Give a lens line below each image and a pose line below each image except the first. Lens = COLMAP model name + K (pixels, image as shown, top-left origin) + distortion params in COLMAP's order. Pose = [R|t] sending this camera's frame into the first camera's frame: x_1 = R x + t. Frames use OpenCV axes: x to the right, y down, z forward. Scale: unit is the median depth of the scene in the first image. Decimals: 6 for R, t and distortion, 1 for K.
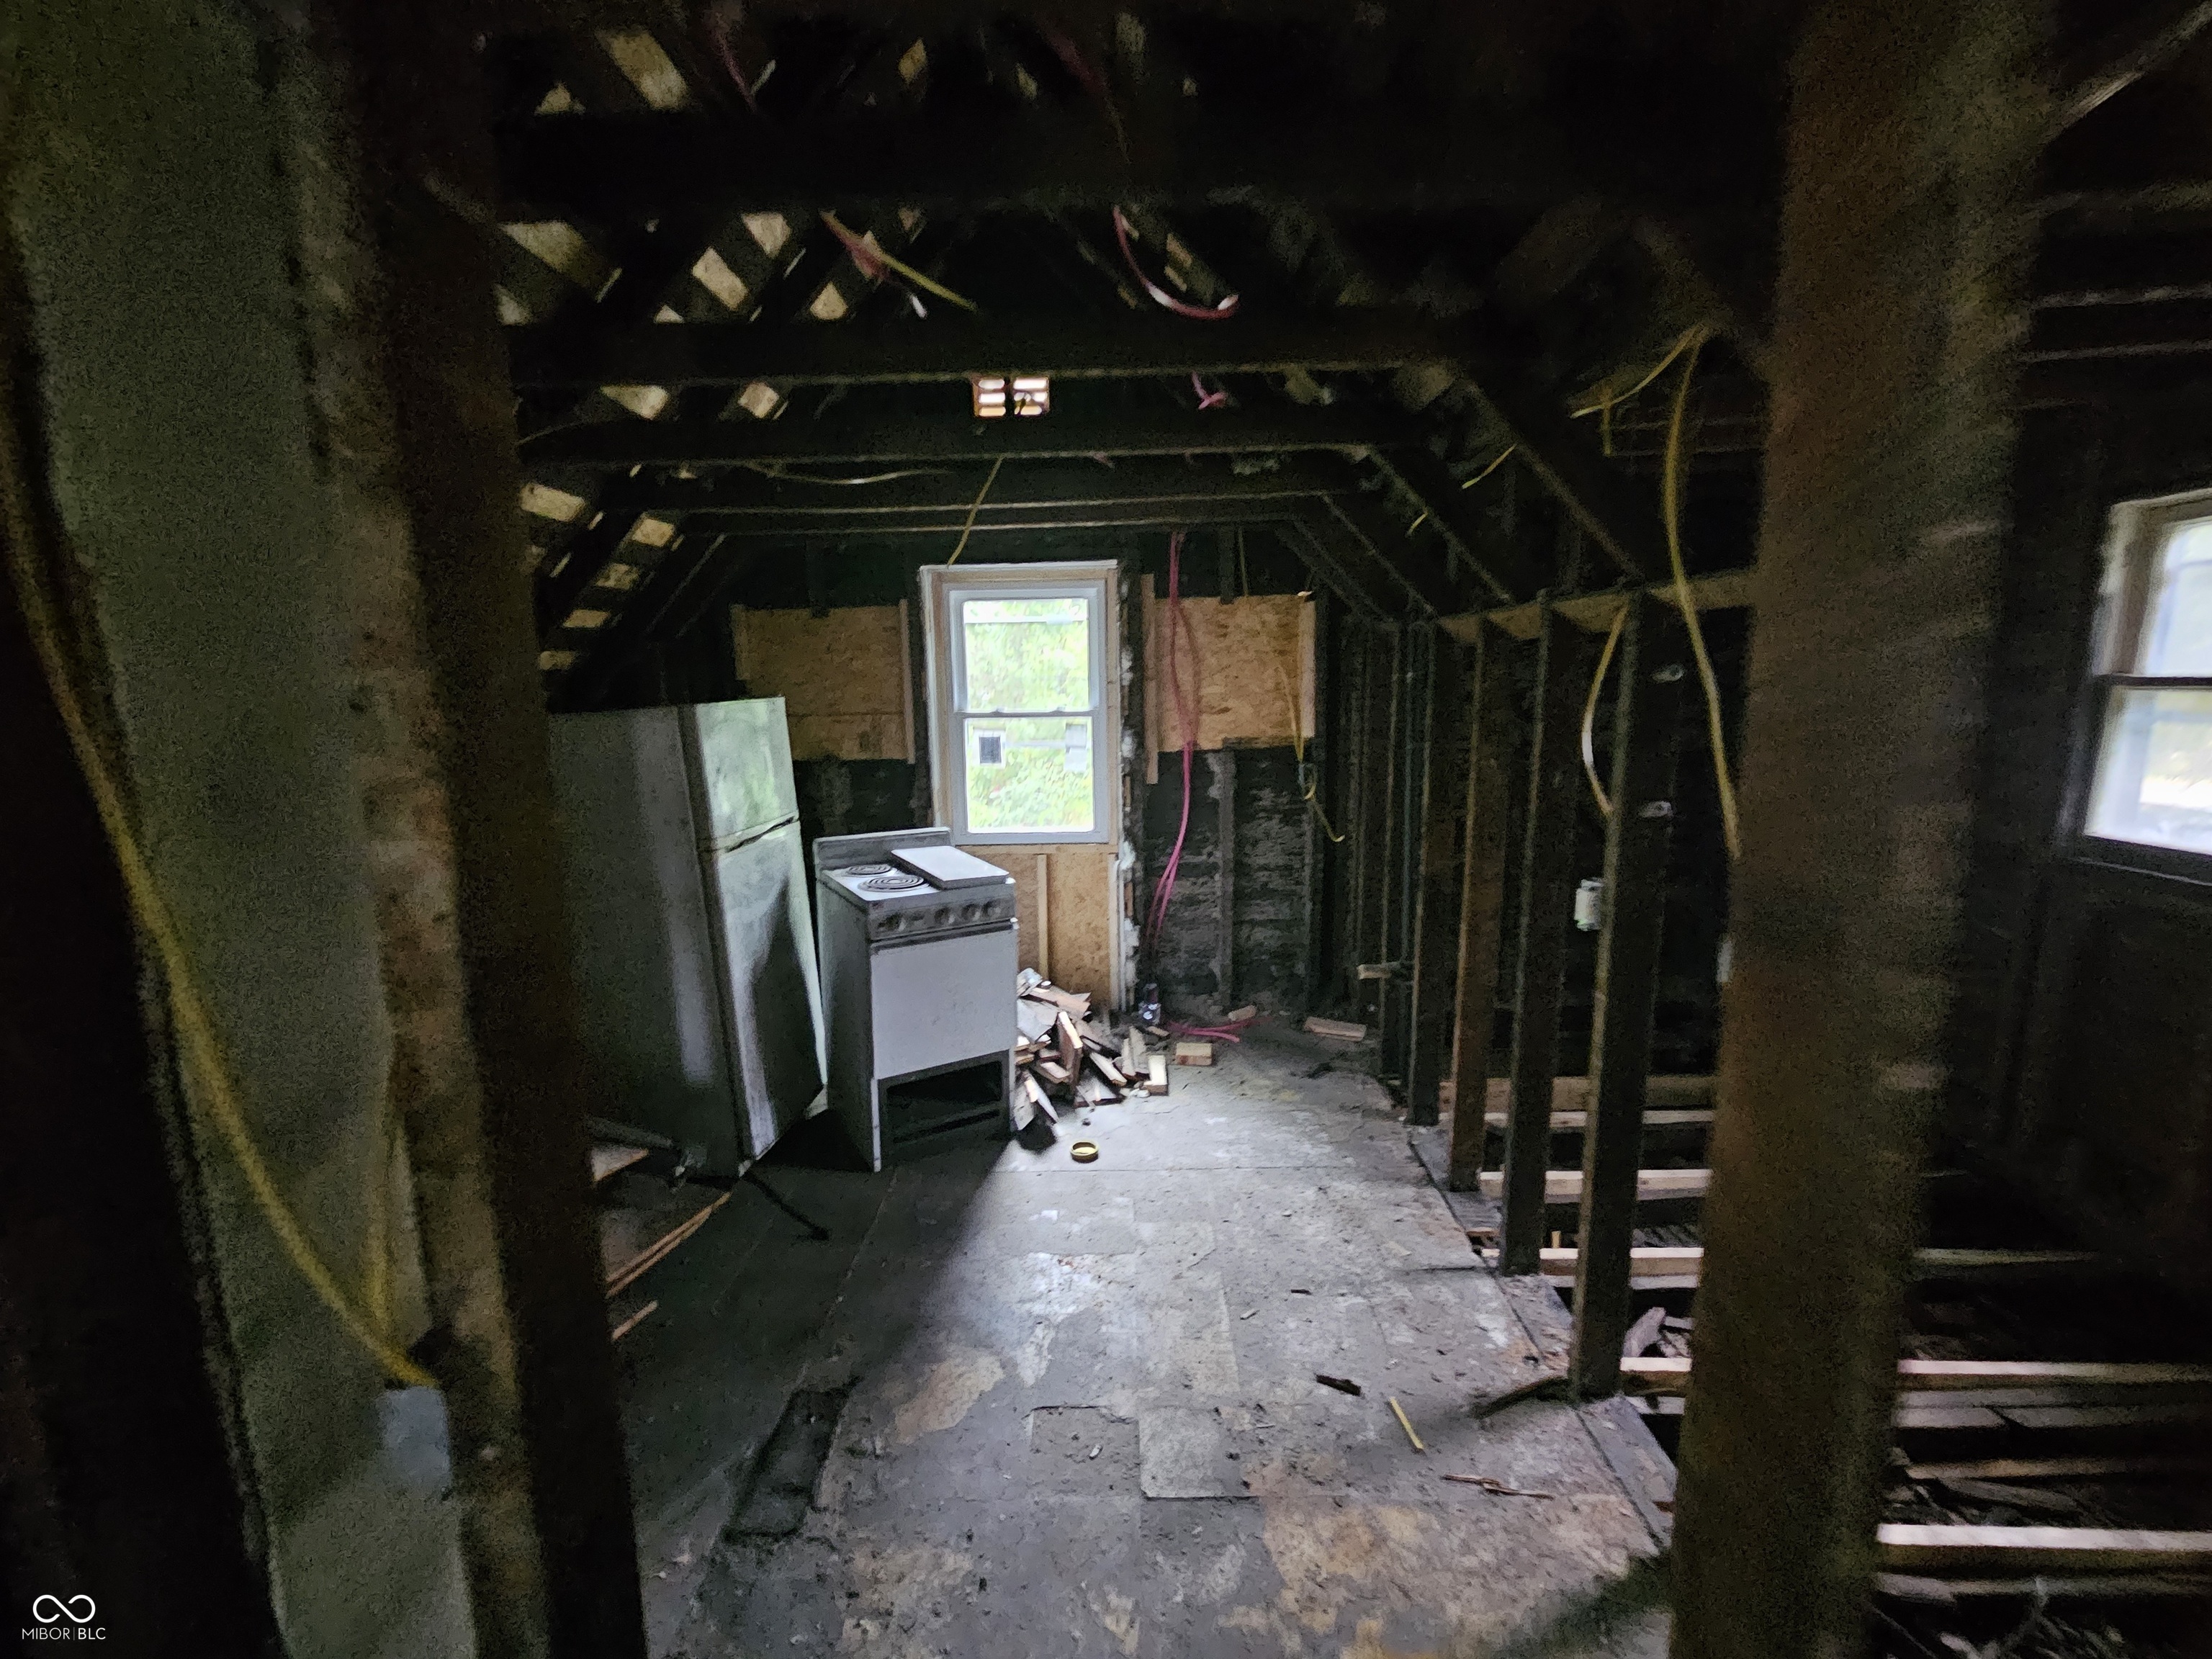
lens RADIAL K [[924.8, 0, 1110.0], [0, 924.8, 832.5], [0, 0, 1]] dist [0.002537, 0.000387]
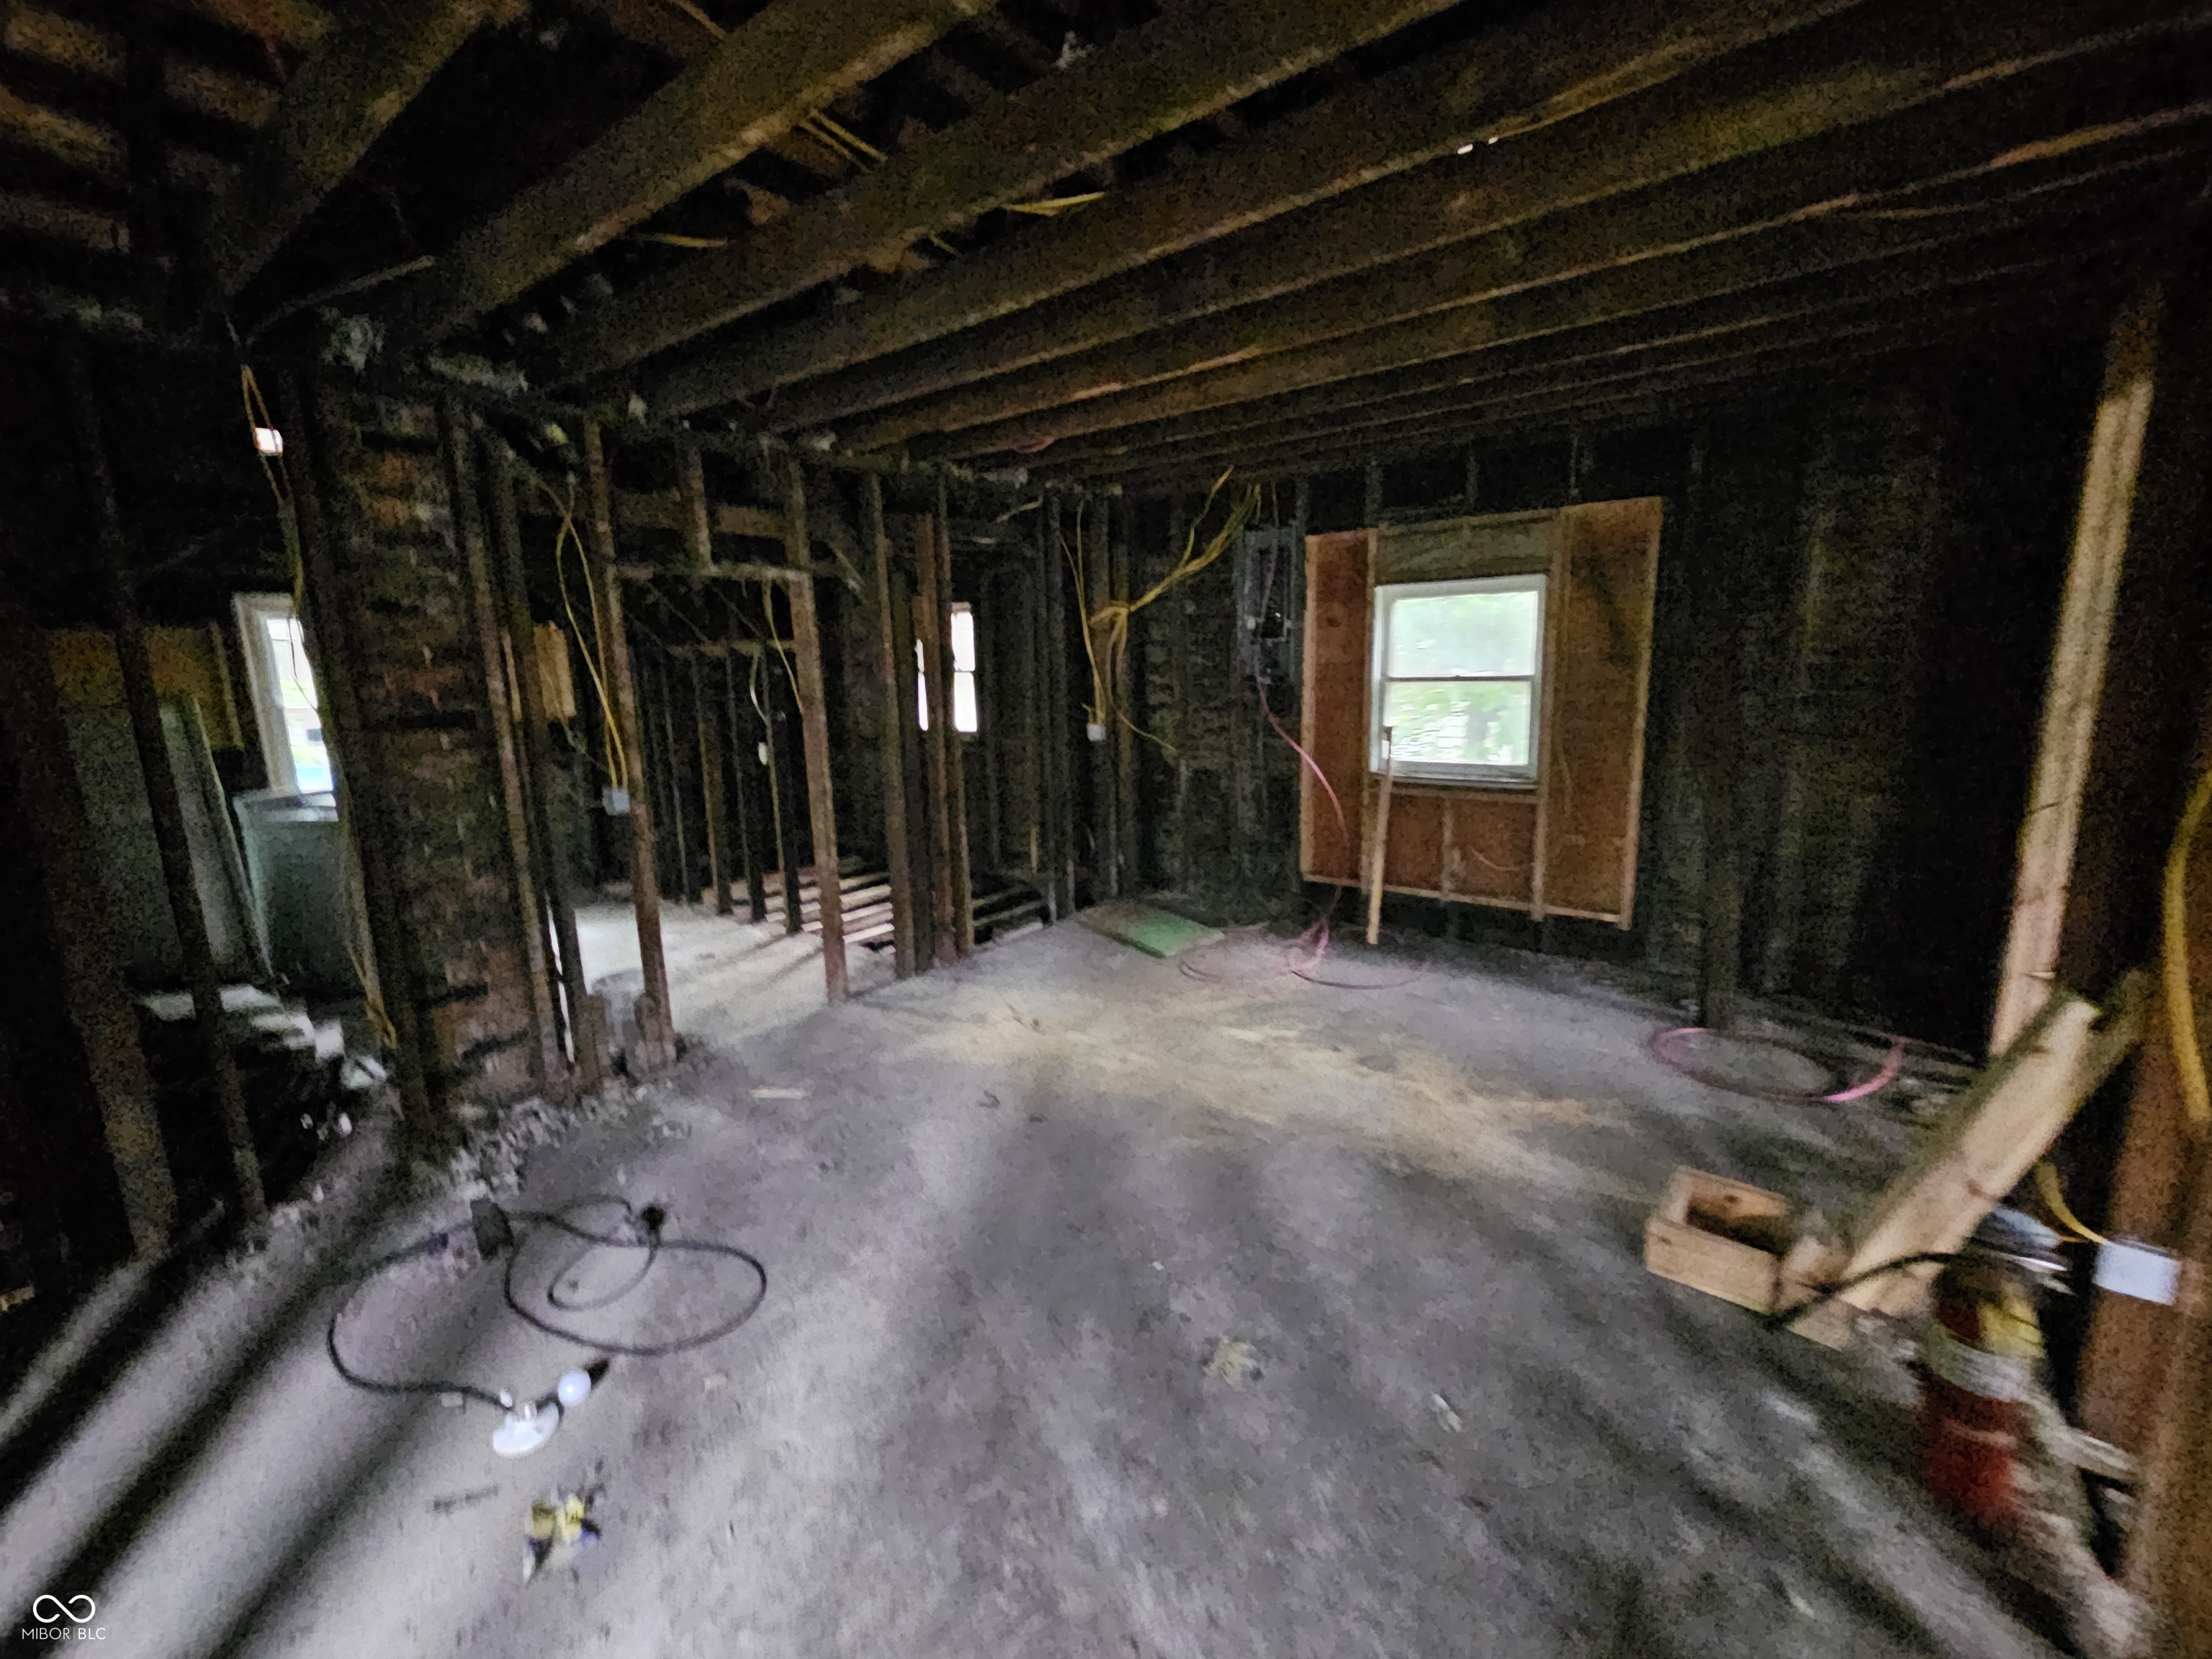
lens RADIAL K [[924.8, 0, 1110.0], [0, 924.8, 832.5], [0, 0, 1]] dist [0.002537, 0.000387]
pose [[0.619574, -0.149080, 0.770651, -1.027898], [0.151441, 0.986055, 0.068996, 0.281523], [-0.770190, 0.073960, 0.633511, -1.561510]]
